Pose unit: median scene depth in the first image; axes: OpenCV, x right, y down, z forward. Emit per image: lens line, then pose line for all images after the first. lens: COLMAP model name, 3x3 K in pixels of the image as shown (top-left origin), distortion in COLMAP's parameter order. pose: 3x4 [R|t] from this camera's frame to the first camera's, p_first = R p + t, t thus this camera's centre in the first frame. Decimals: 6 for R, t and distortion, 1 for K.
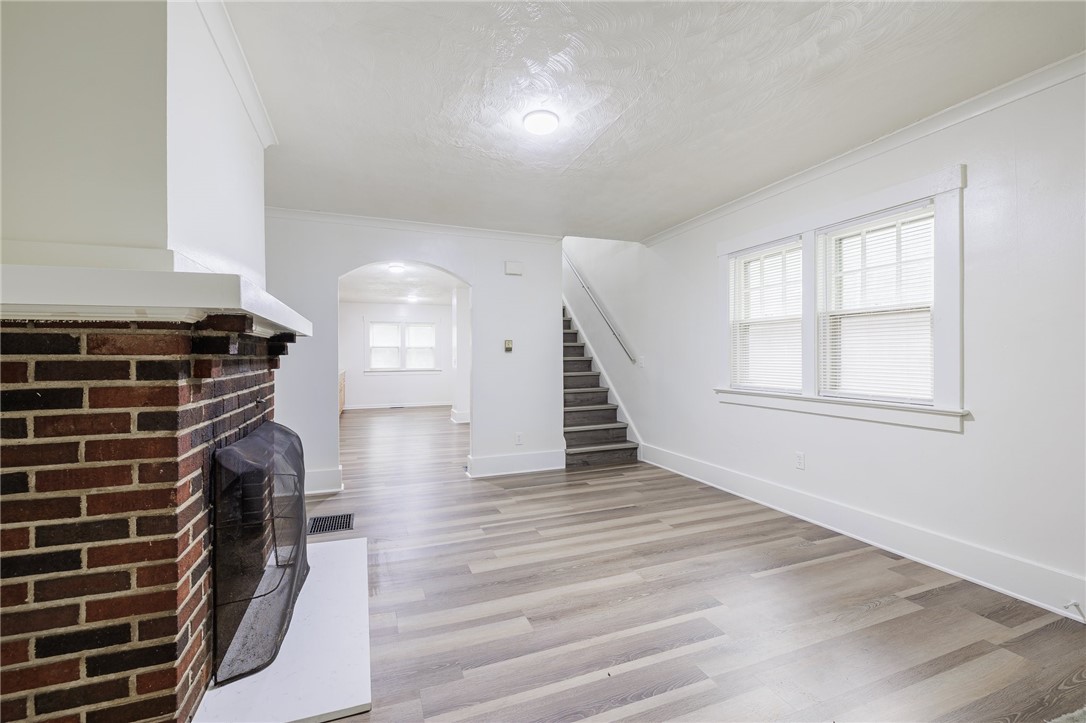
lens RADIAL K [[457.6, 0, 544.3], [0, 457.6, 359.6], [0, 0, 1]] dist [-0.000726, 0.000231]
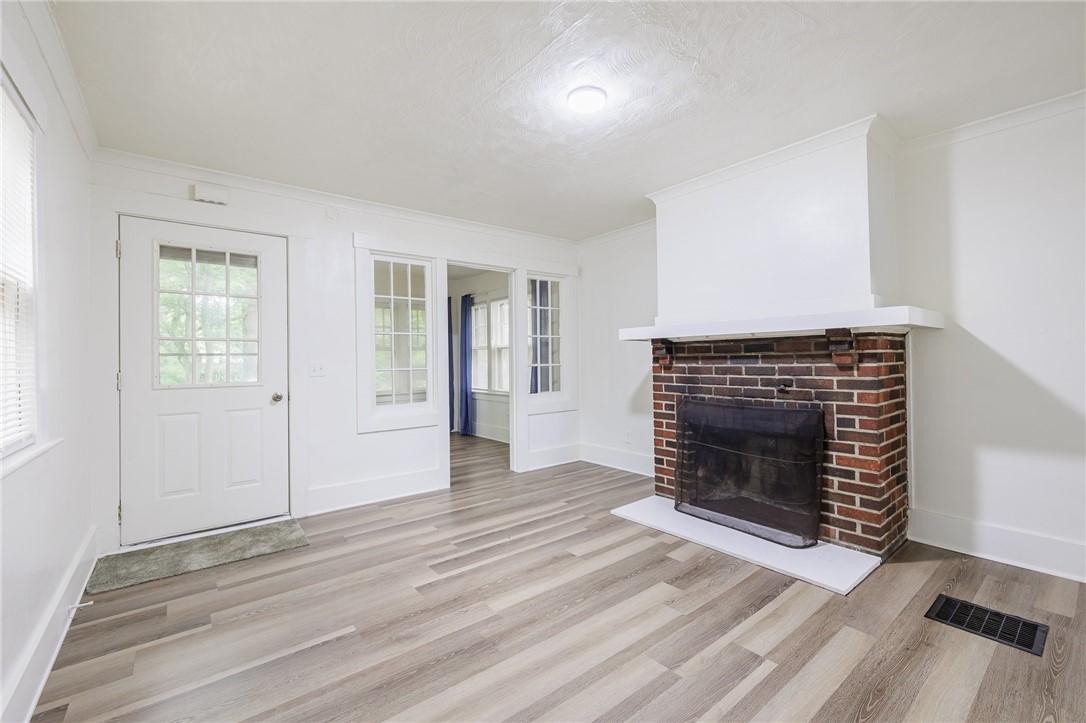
lens RADIAL K [[457.6, 0, 547.0], [0, 457.6, 356.2], [0, 0, 1]] dist [-0.000726, 0.000231]
pose [[-0.952011, 0.017230, -0.305577, 0.213468], [0.017224, 0.999848, 0.002718, -0.006329], [0.305577, -0.002676, -0.952164, 1.097211]]
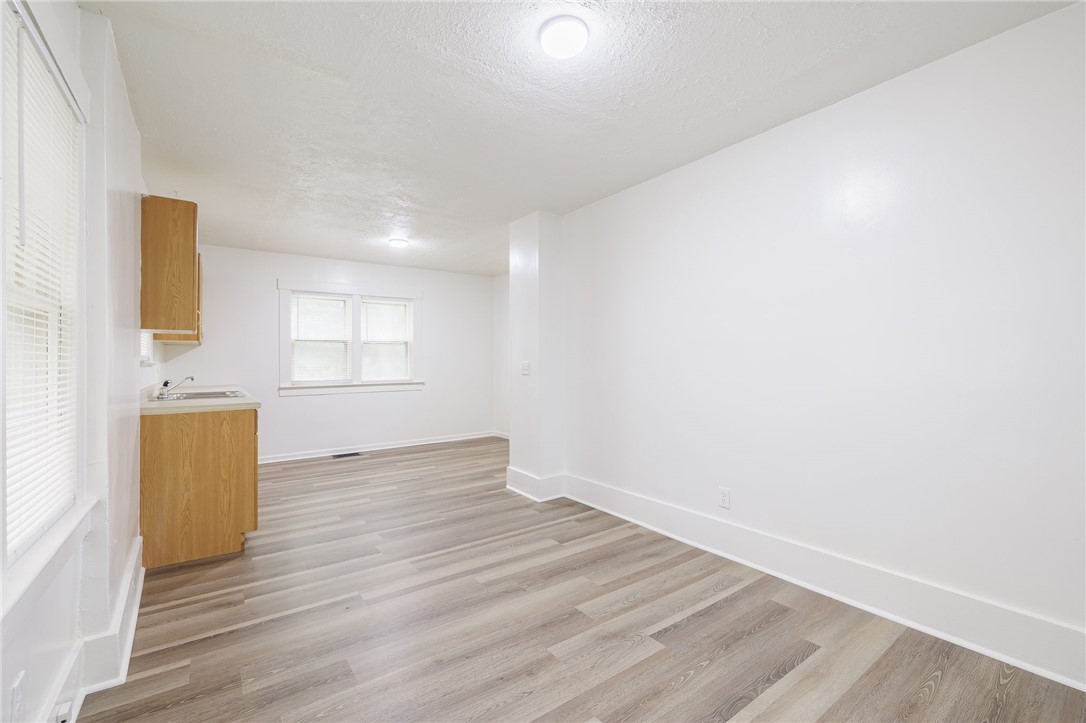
lens RADIAL K [[457.6, 0, 541.0], [0, 457.6, 357.2], [0, 0, 1]] dist [-0.000726, 0.000231]
pose [[0.966479, -0.009741, 0.256561, -0.636273], [0.012808, 0.999865, -0.010285, 0.000995], [-0.256426, 0.013226, 0.966473, 1.142294]]
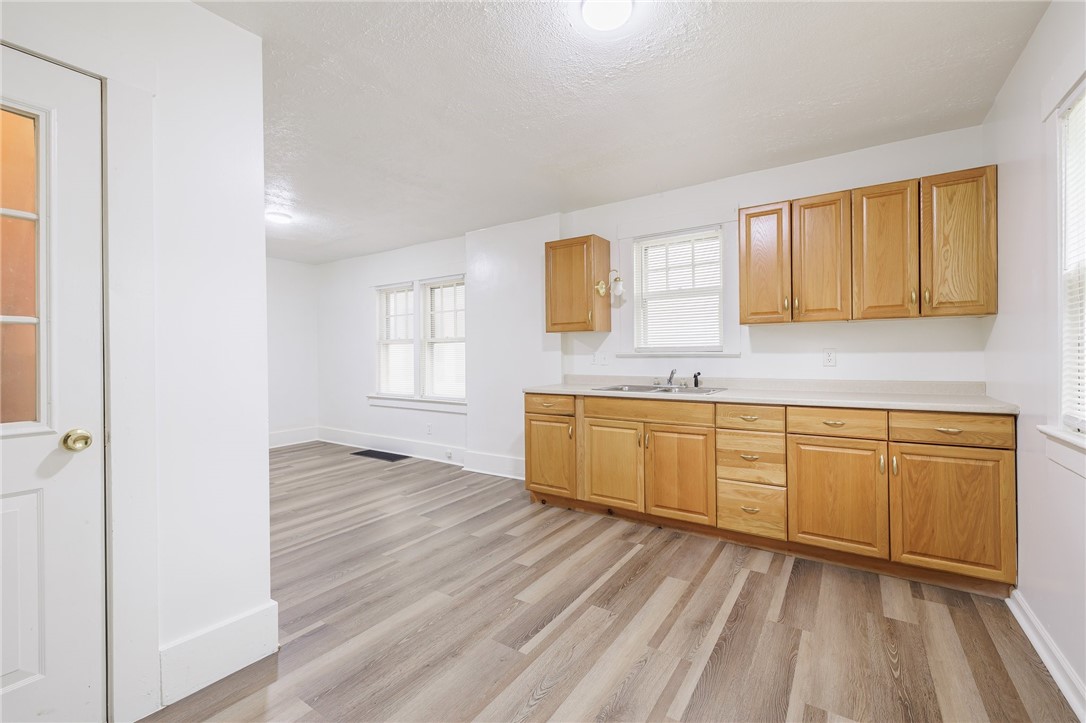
lens RADIAL K [[457.6, 0, 541.1], [0, 457.6, 354.9], [0, 0, 1]] dist [-0.000726, 0.000231]
pose [[-0.822459, 0.001696, -0.568822, -0.403991], [0.002788, 0.999996, -0.001050, -0.004041], [0.568818, -0.002449, -0.822460, 2.692163]]
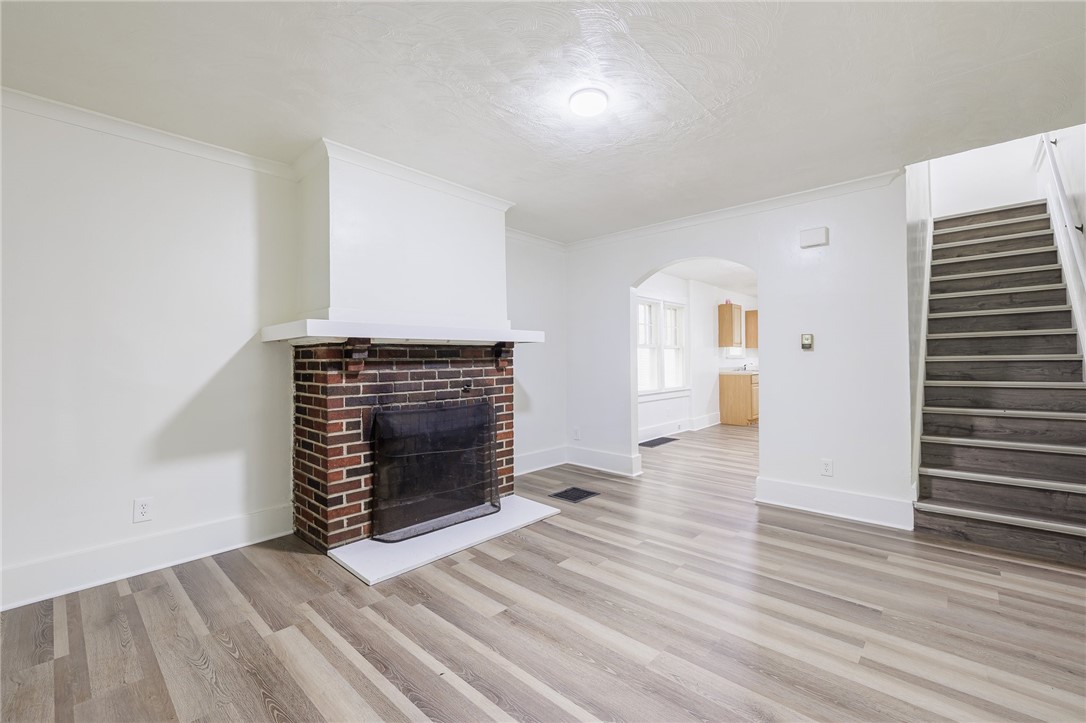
lens RADIAL K [[457.6, 0, 537.9], [0, 457.6, 354.4], [0, 0, 1]] dist [-0.000726, 0.000231]
pose [[0.433285, -0.008505, -0.901217, 0.462181], [0.001728, 0.999961, -0.008606, -0.003297], [0.901255, 0.002172, 0.433283, 0.302261]]
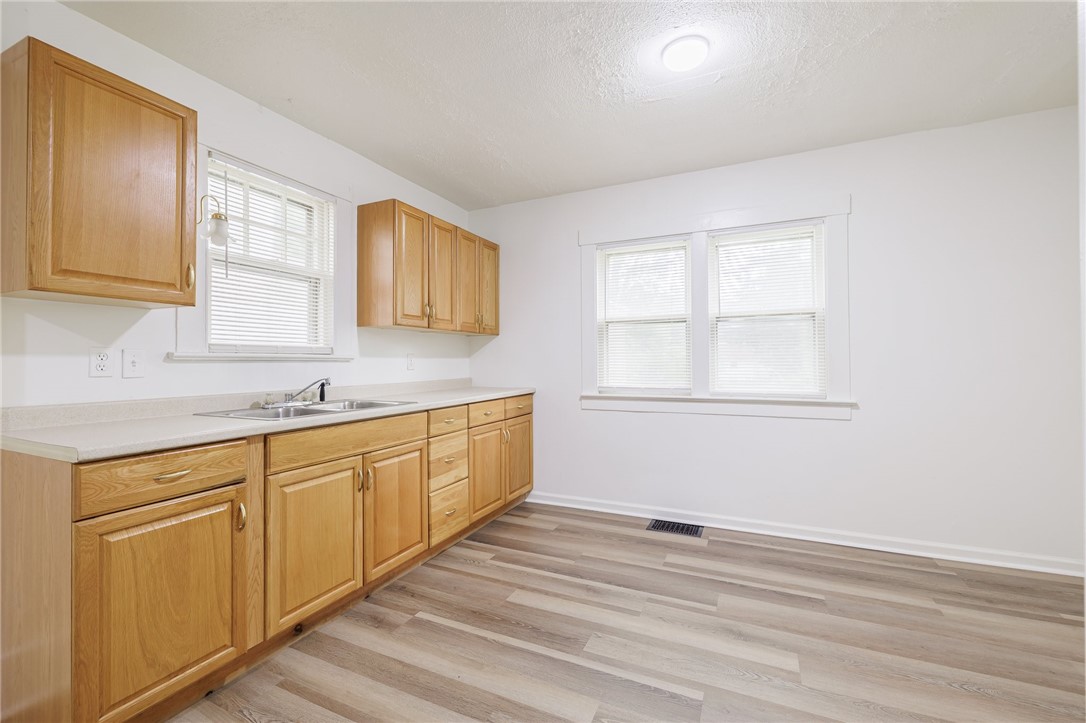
lens RADIAL K [[457.6, 0, 541.9], [0, 457.6, 357.4], [0, 0, 1]] dist [-0.000726, 0.000231]
pose [[0.690917, -0.014256, -0.722793, -0.453055], [0.005440, 0.999880, -0.014521, 0.005306], [0.722913, 0.006100, 0.690912, 1.958239]]
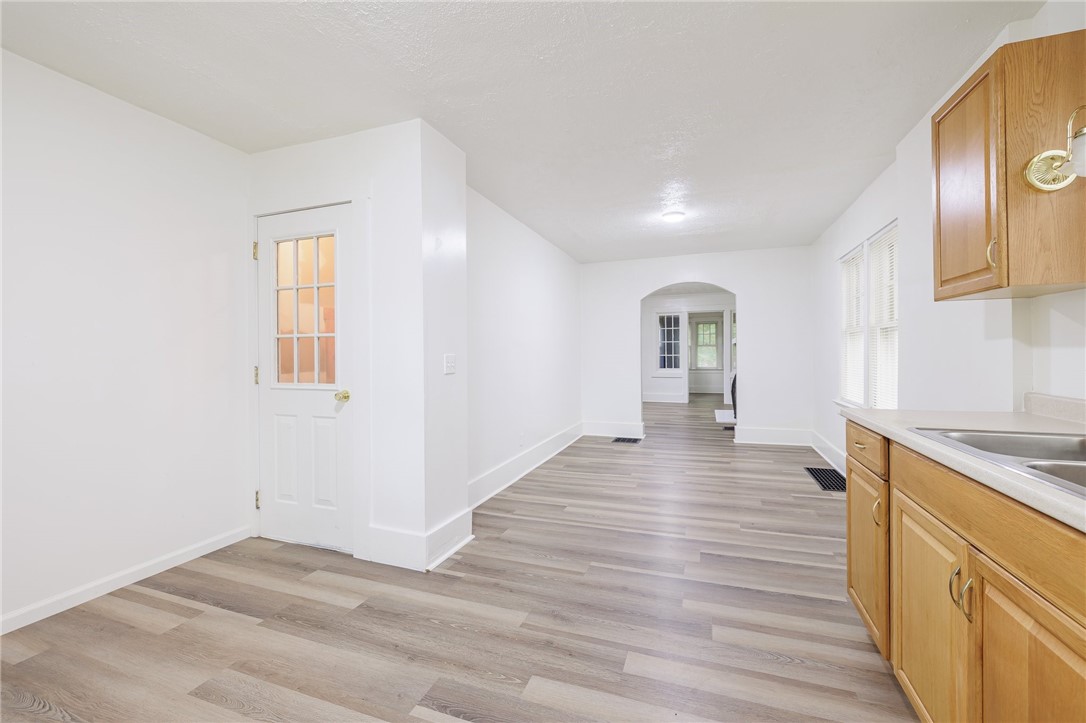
lens RADIAL K [[457.6, 0, 541.0], [0, 457.6, 350.7], [0, 0, 1]] dist [-0.000726, 0.000231]
pose [[-0.752408, 0.006777, 0.658663, -0.959307], [0.007282, 0.999972, -0.001971, -0.003704], [-0.658657, 0.003313, -0.752436, 2.525953]]
